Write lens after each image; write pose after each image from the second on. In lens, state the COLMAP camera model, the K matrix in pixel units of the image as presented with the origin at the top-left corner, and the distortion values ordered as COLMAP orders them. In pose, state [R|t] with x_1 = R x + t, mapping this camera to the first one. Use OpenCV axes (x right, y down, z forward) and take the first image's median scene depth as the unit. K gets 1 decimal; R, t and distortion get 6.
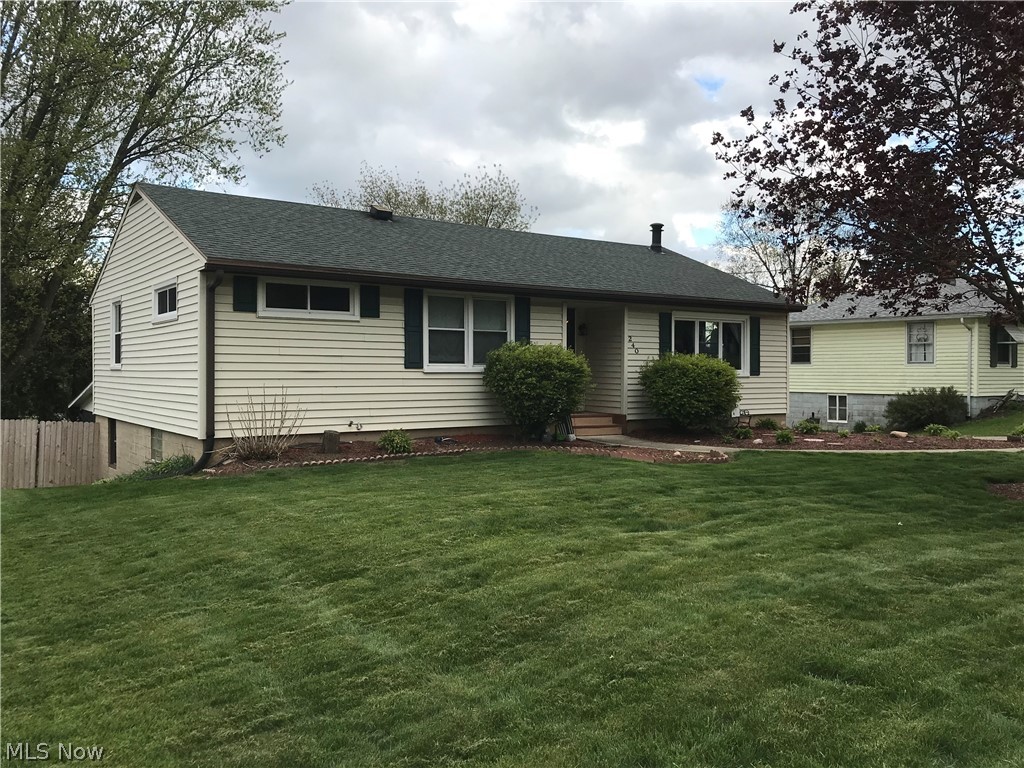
lens RADIAL K [[840.5, 0, 513.1], [0, 840.5, 378.9], [0, 0, 1]] dist [0.006753, -0.007123]
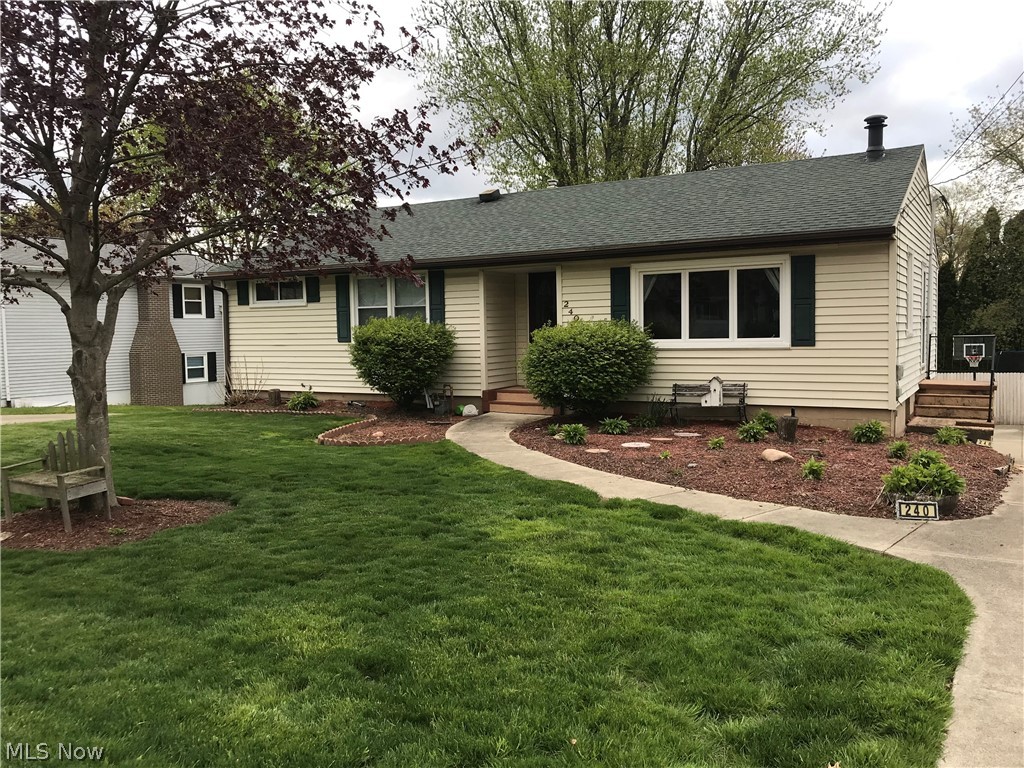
lens RADIAL K [[840.5, 0, 515.7], [0, 840.5, 382.2], [0, 0, 1]] dist [0.006753, -0.007123]
pose [[0.407579, 0.044923, -0.912064, 1.068923], [0.006955, 0.998608, 0.052294, -0.016142], [0.913143, -0.027657, 0.406699, 0.726081]]
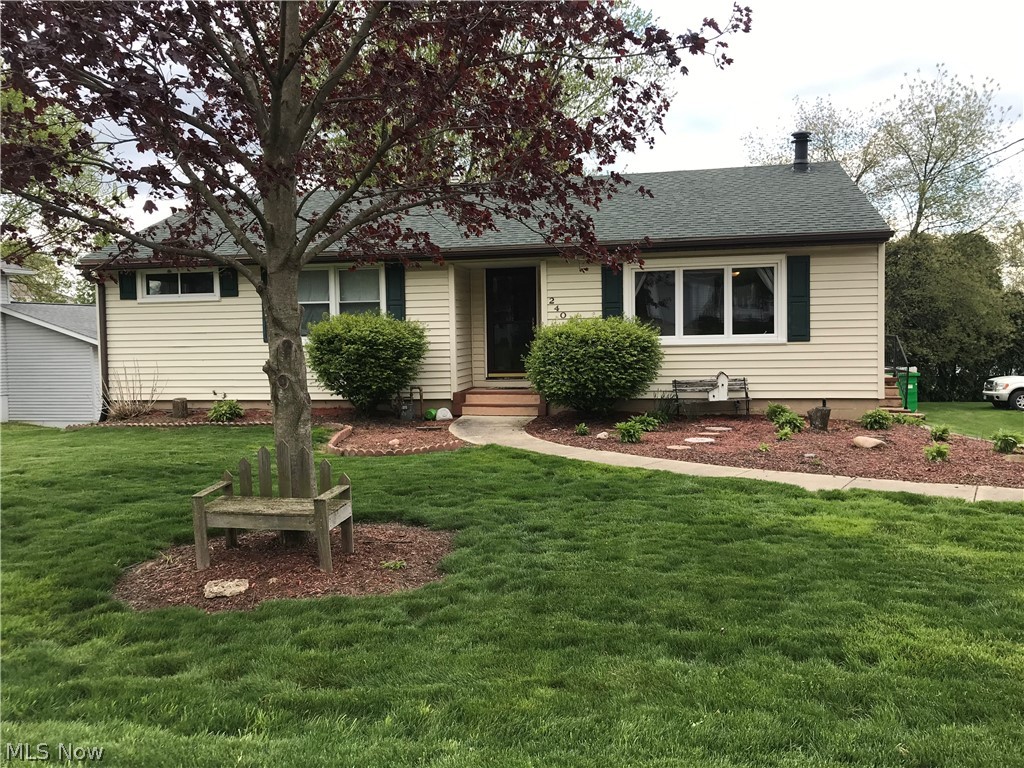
lens RADIAL K [[840.5, 0, 519.3], [0, 840.5, 388.3], [0, 0, 1]] dist [0.006753, -0.007123]
pose [[0.683238, 0.030930, -0.729541, 0.857920], [0.011873, 0.998500, 0.053453, -0.007587], [0.730100, -0.045183, 0.681845, 0.497093]]
